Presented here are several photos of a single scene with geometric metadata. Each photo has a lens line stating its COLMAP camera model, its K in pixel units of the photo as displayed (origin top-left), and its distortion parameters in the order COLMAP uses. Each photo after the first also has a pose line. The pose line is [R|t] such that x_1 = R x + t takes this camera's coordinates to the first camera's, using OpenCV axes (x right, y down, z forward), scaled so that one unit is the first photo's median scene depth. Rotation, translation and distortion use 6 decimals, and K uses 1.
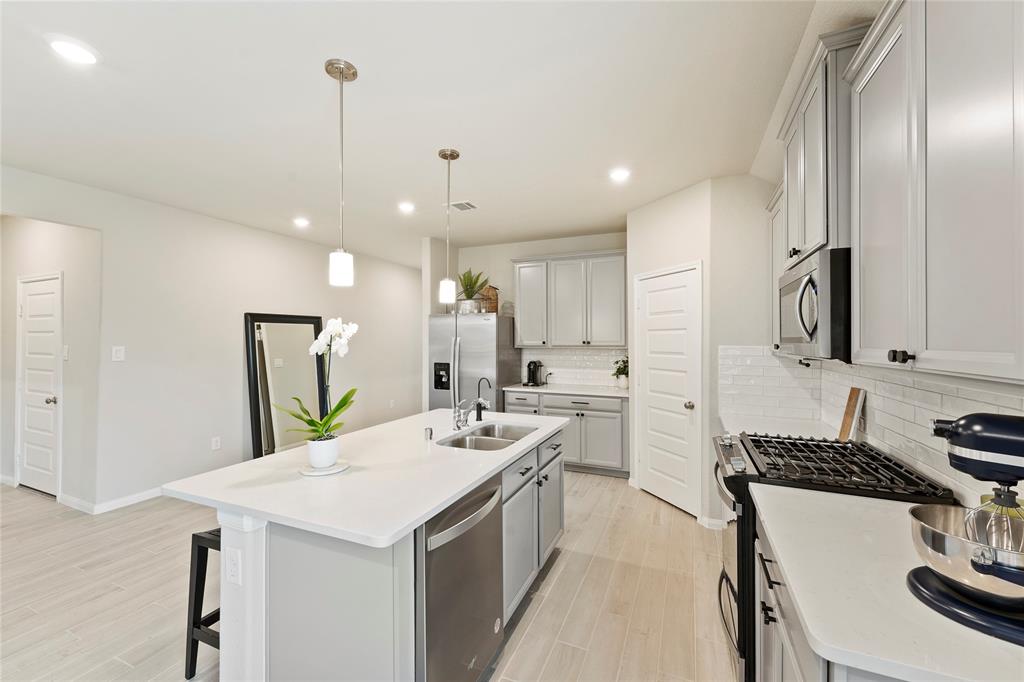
lens RADIAL K [[408.3, 0, 509.5], [0, 408.3, 336.8], [0, 0, 1]] dist [0.002567, 0.000001]
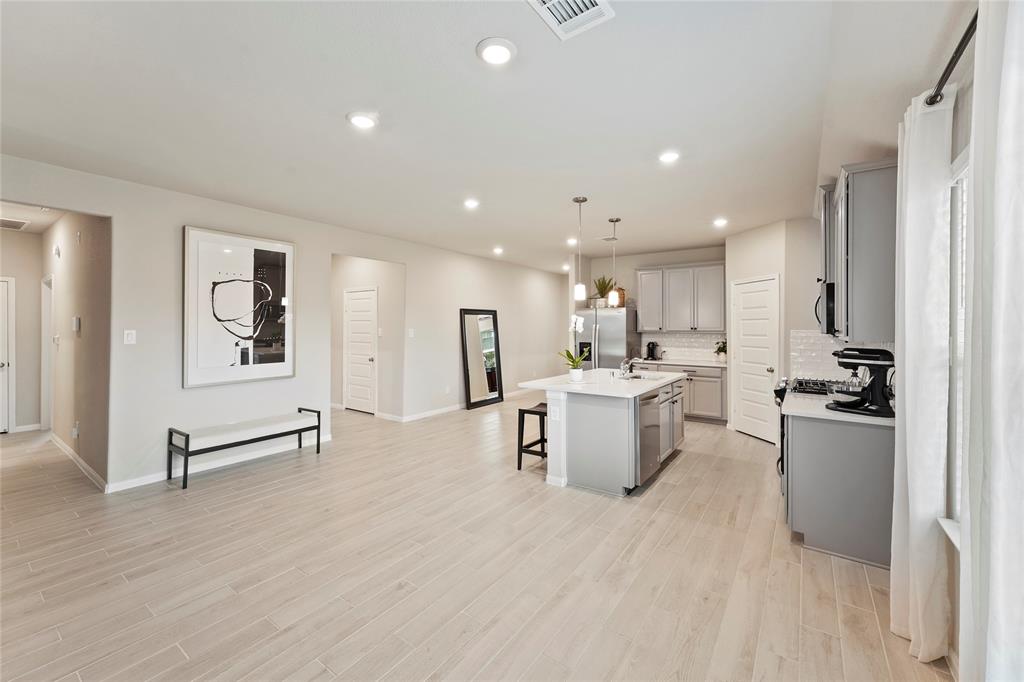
lens RADIAL K [[409.1, 0, 508.2], [0, 409.1, 324.3], [0, 0, 1]] dist [0.000845, 0.000021]
pose [[0.977943, 0.002382, -0.208860, -0.139809], [-0.002778, 0.999995, -0.001605, 0.003619], [0.208855, 0.002150, 0.977944, -0.497530]]
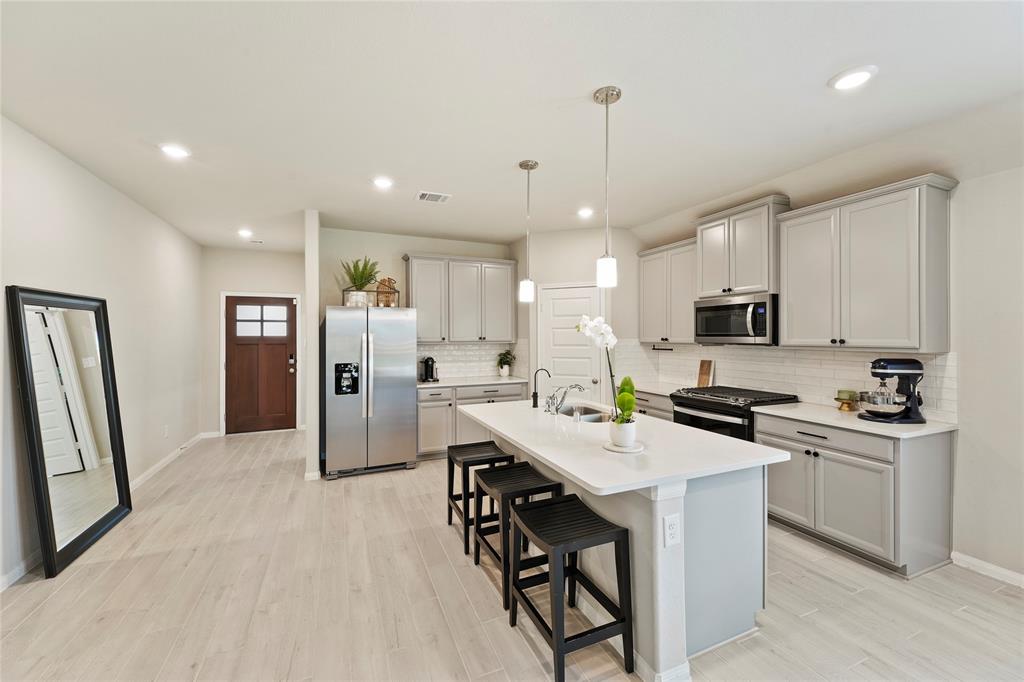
lens RADIAL K [[408.3, 0, 509.5], [0, 408.3, 336.8], [0, 0, 1]] dist [0.002567, 0.000001]
pose [[0.684734, -0.005251, 0.728774, -0.592993], [-0.002446, 0.999952, 0.009503, -0.001126], [-0.728789, -0.008290, 0.684689, 0.176476]]
